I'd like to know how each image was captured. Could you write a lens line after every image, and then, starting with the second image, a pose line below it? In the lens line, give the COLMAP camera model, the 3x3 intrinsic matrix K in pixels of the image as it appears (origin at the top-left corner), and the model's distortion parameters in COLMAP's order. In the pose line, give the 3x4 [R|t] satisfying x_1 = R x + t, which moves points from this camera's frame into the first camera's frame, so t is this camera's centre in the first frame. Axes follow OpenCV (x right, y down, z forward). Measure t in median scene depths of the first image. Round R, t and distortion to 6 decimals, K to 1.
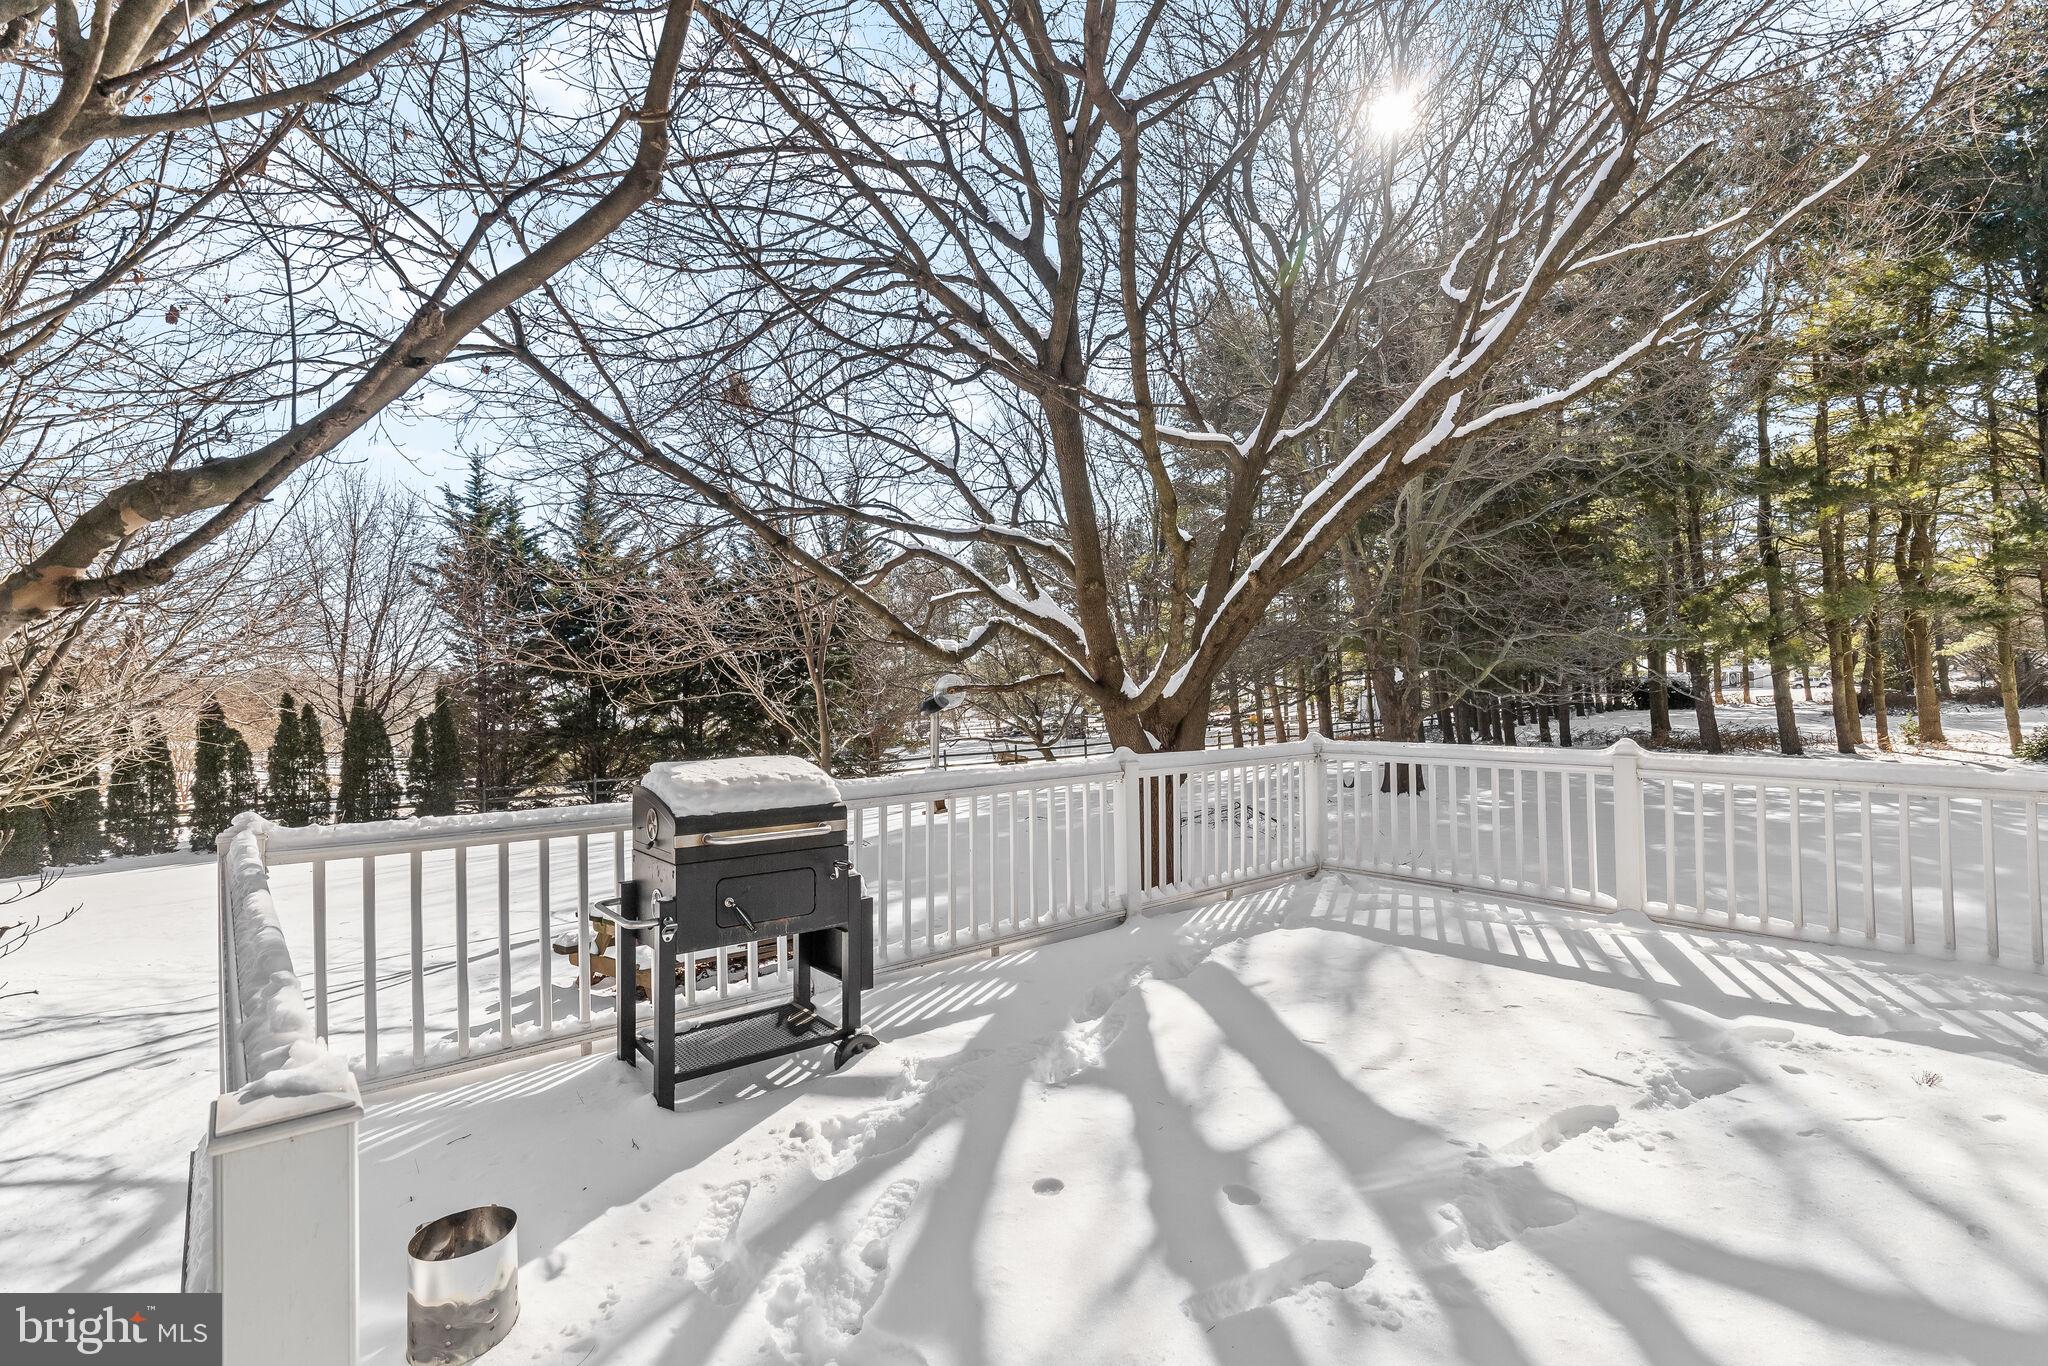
lens RADIAL K [[922.1, 0, 1021.0], [0, 922.1, 683.4], [0, 0, 1]] dist [0.002308, 0.000061]
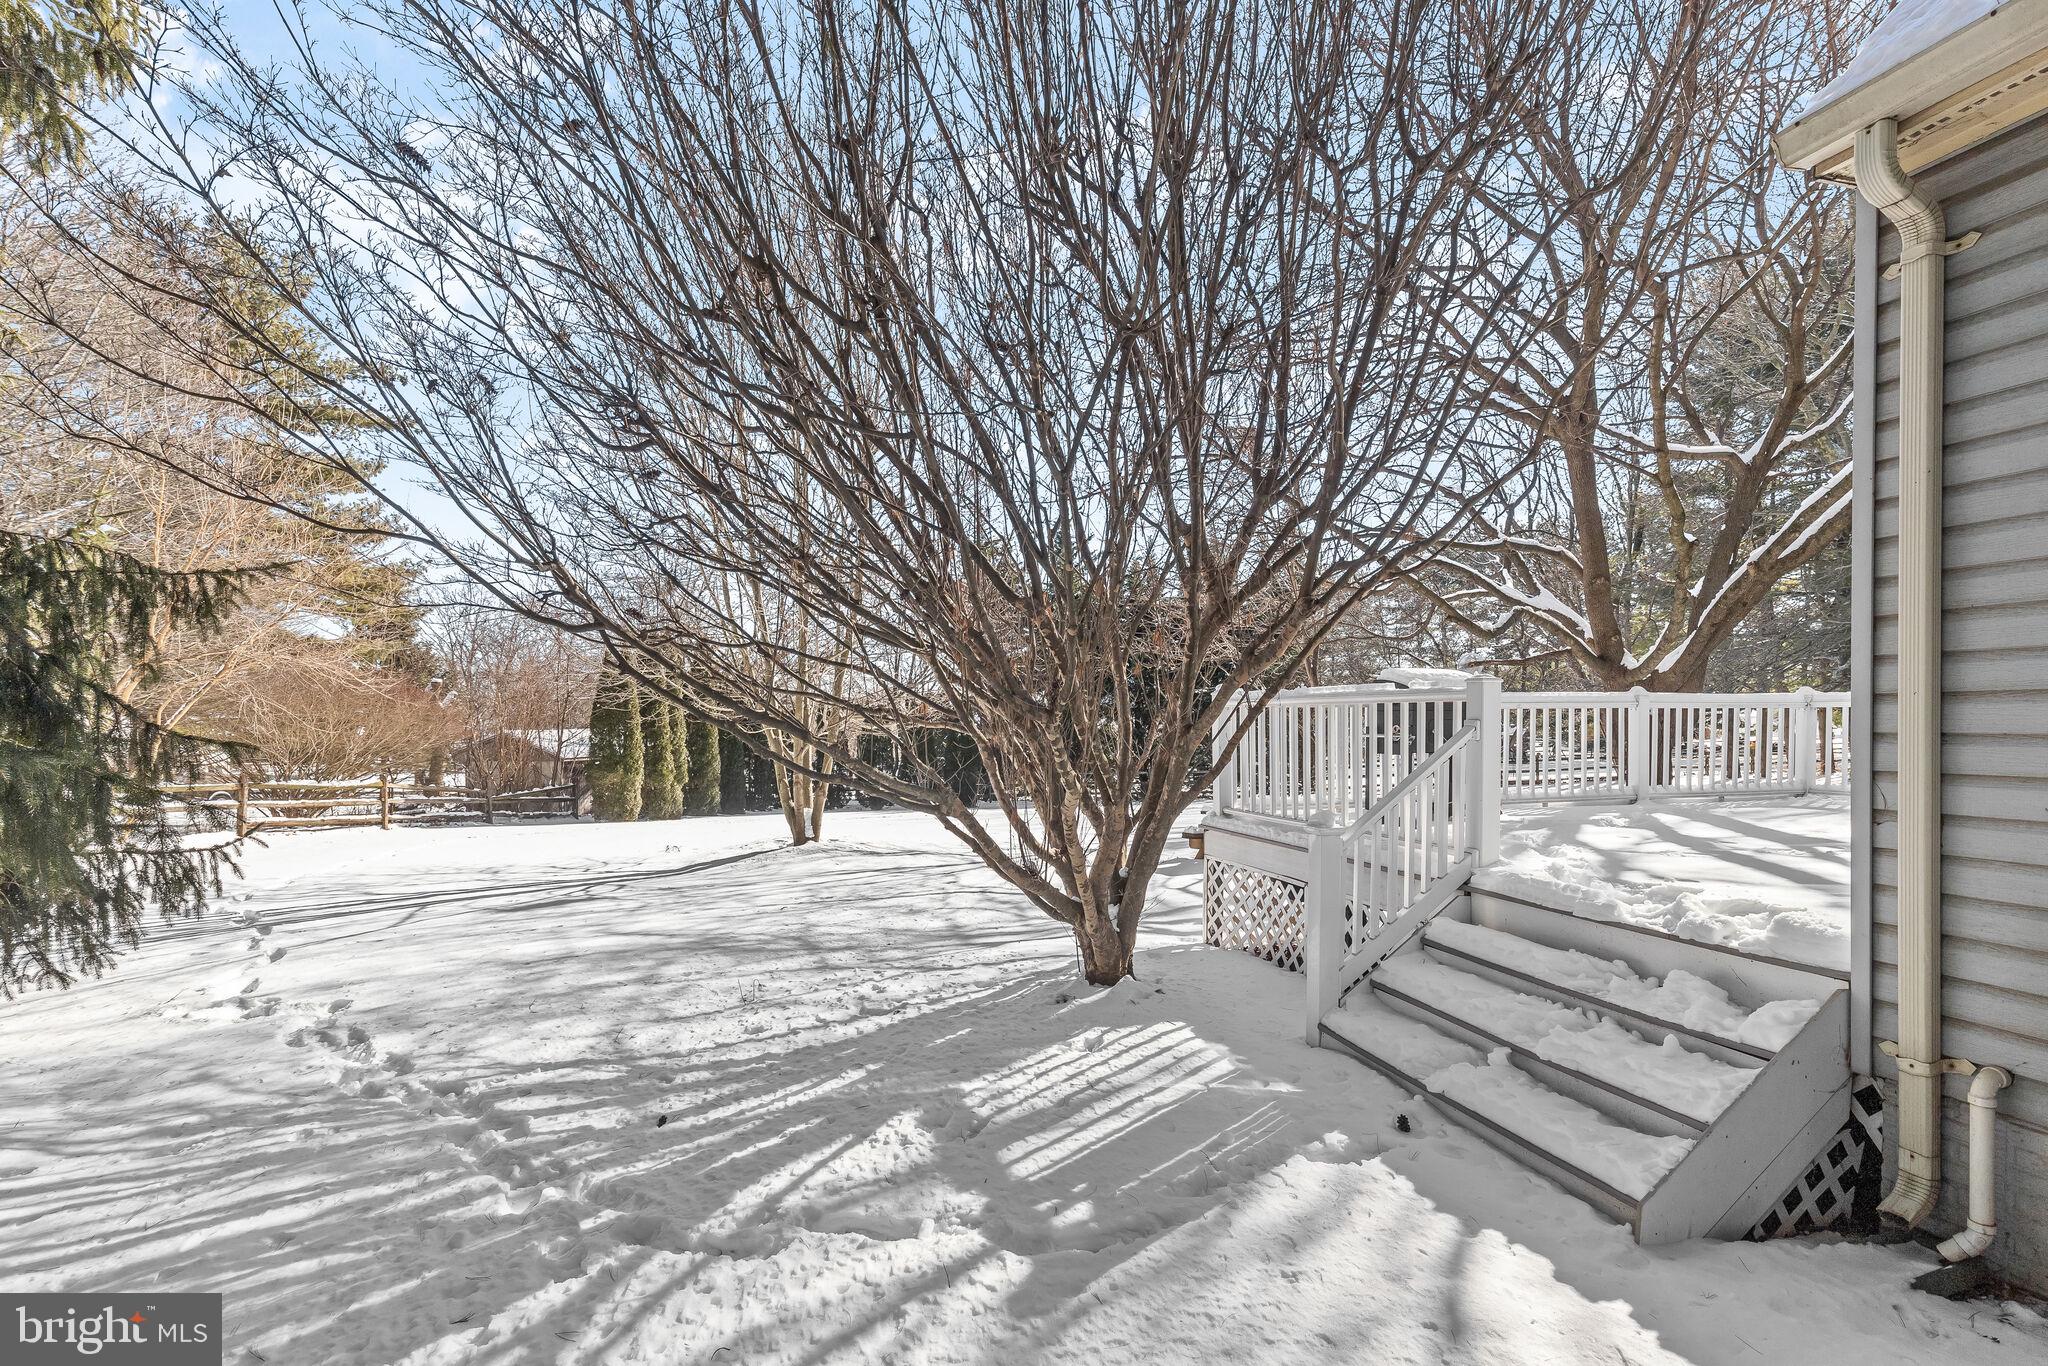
lens RADIAL K [[922.1, 0, 1044.8], [0, 922.1, 730.6], [0, 0, 1]] dist [0.002308, 0.000061]
pose [[0.916548, 0.020691, -0.399389, -0.125576], [-0.007703, 0.999389, 0.034097, 0.073032], [0.399850, -0.028175, 0.916147, -0.551564]]
